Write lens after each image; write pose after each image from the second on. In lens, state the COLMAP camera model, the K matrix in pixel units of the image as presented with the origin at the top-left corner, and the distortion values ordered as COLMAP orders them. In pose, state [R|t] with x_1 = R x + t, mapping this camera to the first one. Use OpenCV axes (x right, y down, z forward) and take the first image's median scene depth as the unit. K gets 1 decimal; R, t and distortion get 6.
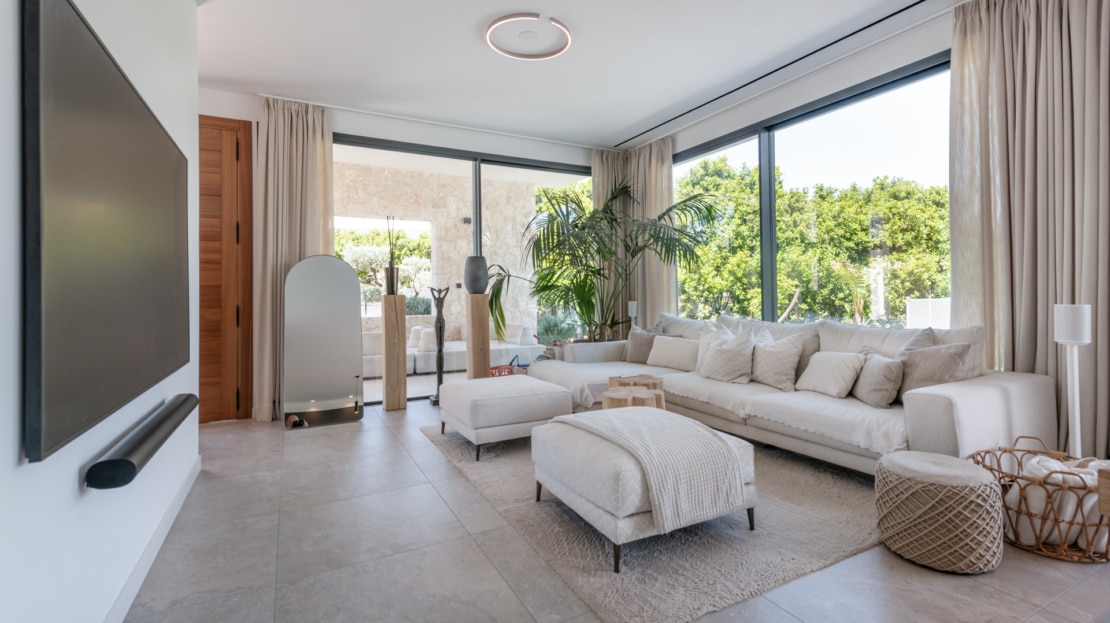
lens RADIAL K [[505.1, 0, 557.2], [0, 505.1, 300.3], [0, 0, 1]] dist [0.026064, 0.001063]
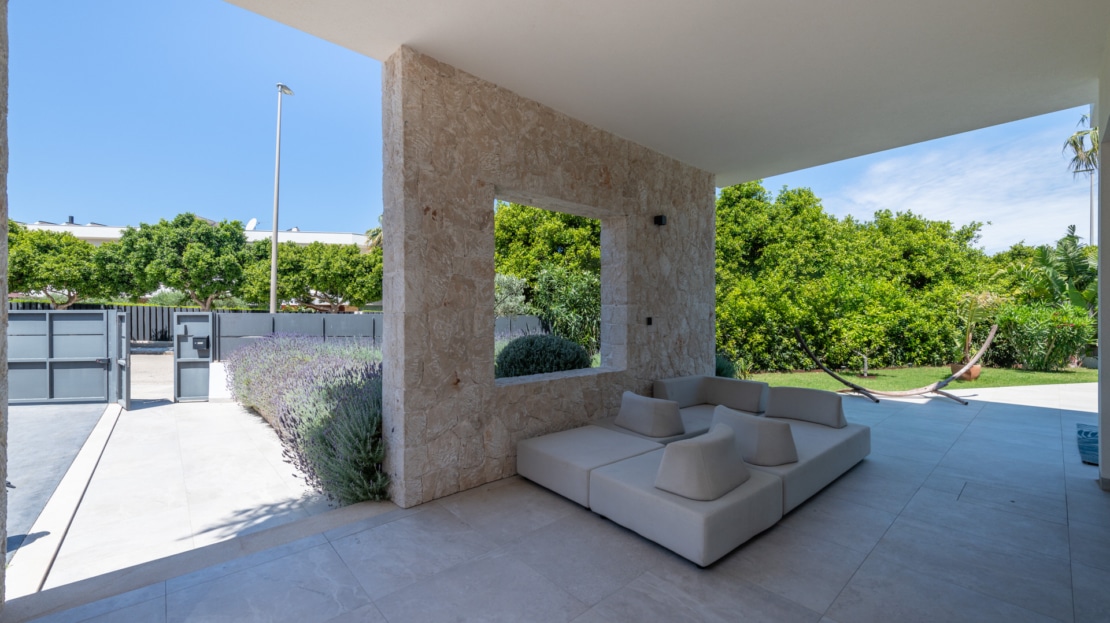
lens RADIAL K [[449.2, 0, 548.9], [0, 449.2, 318.7], [0, 0, 1]] dist [0.003650, -0.000519]
pose [[0.973749, 0.005076, 0.227569, -0.455850], [-0.005224, 0.999986, 0.000047, -0.032097], [-0.227566, -0.001235, 0.973762, 0.486631]]
